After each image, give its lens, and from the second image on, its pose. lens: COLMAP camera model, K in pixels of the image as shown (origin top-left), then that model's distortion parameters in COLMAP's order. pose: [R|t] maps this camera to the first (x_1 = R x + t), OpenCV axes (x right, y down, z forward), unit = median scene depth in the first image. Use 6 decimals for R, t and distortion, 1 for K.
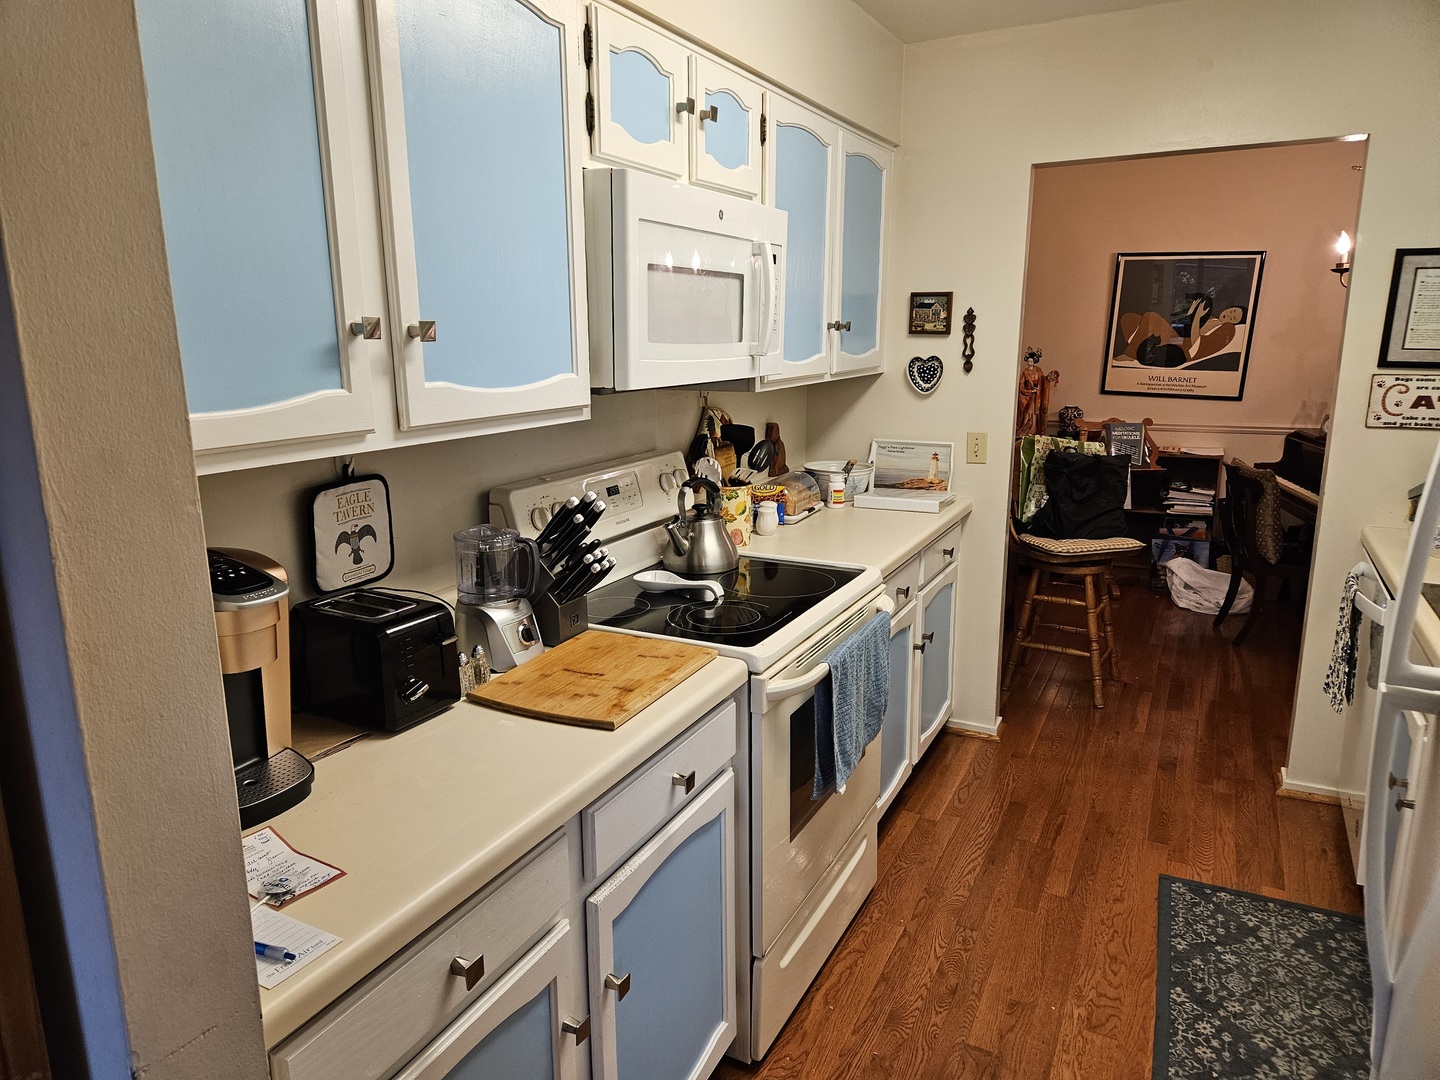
lens RADIAL K [[959.0, 0, 726.3], [0, 959.0, 534.0], [0, 0, 1]] dist [0.067661, -0.046572]
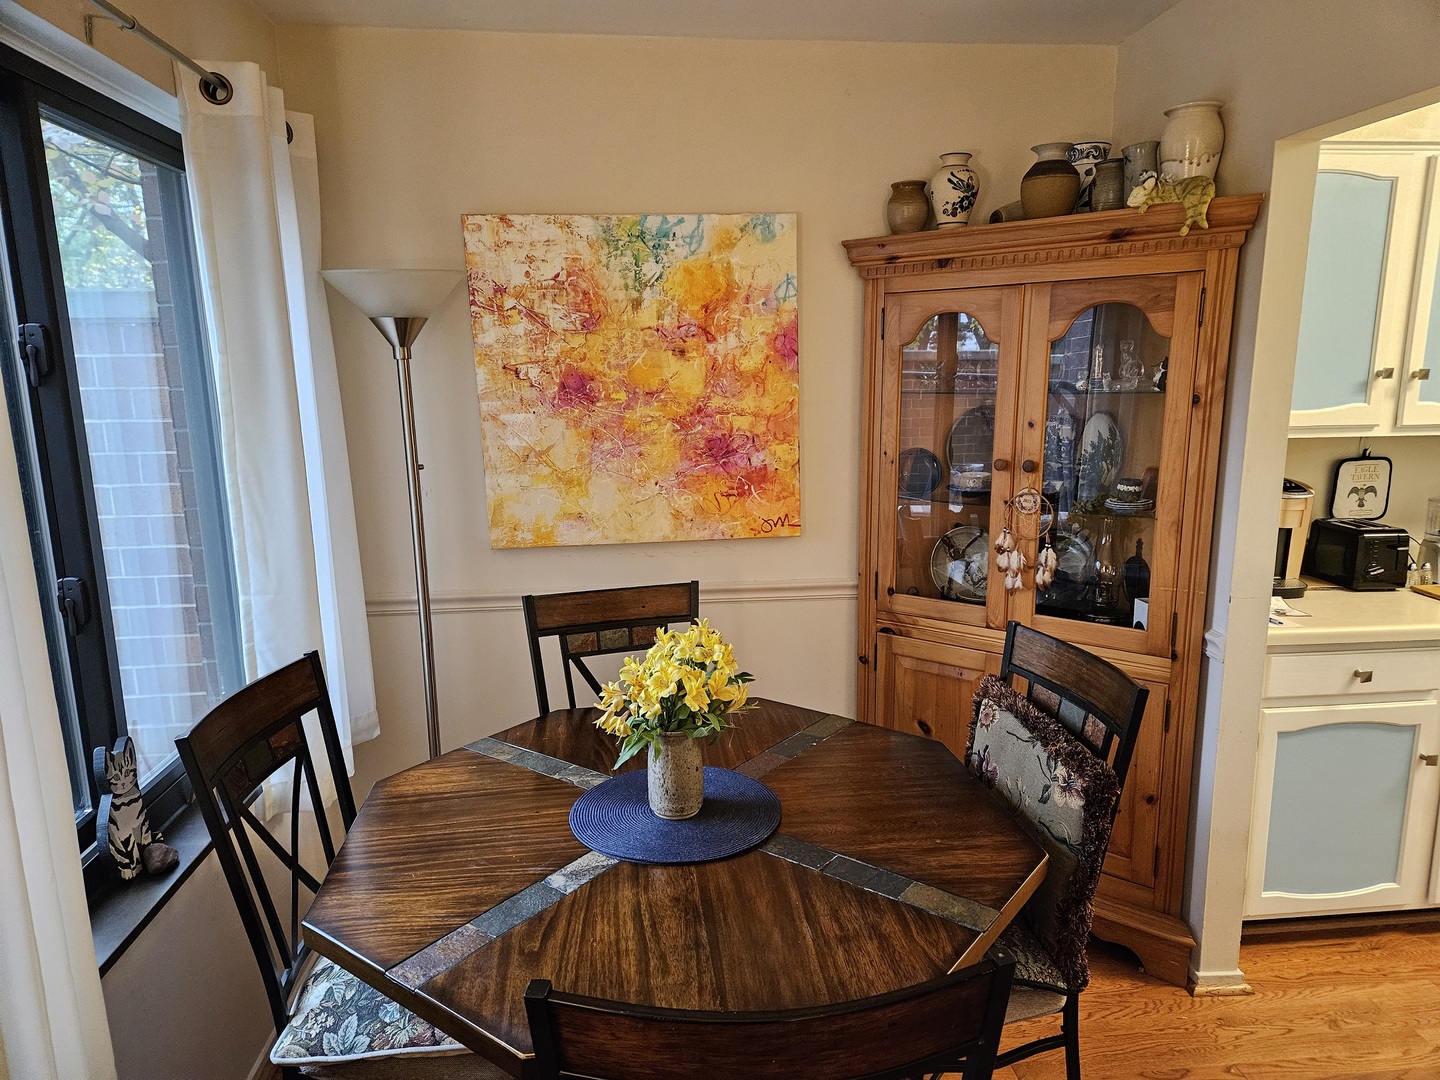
lens RADIAL K [[959.0, 0, 727.2], [0, 959.0, 551.6], [0, 0, 1]] dist [0.067661, -0.046572]
pose [[0.535848, 0.162753, -0.828480, 0.583295], [-0.180123, 0.980692, 0.076153, 0.219923], [0.824877, 0.108422, 0.554817, -1.103297]]
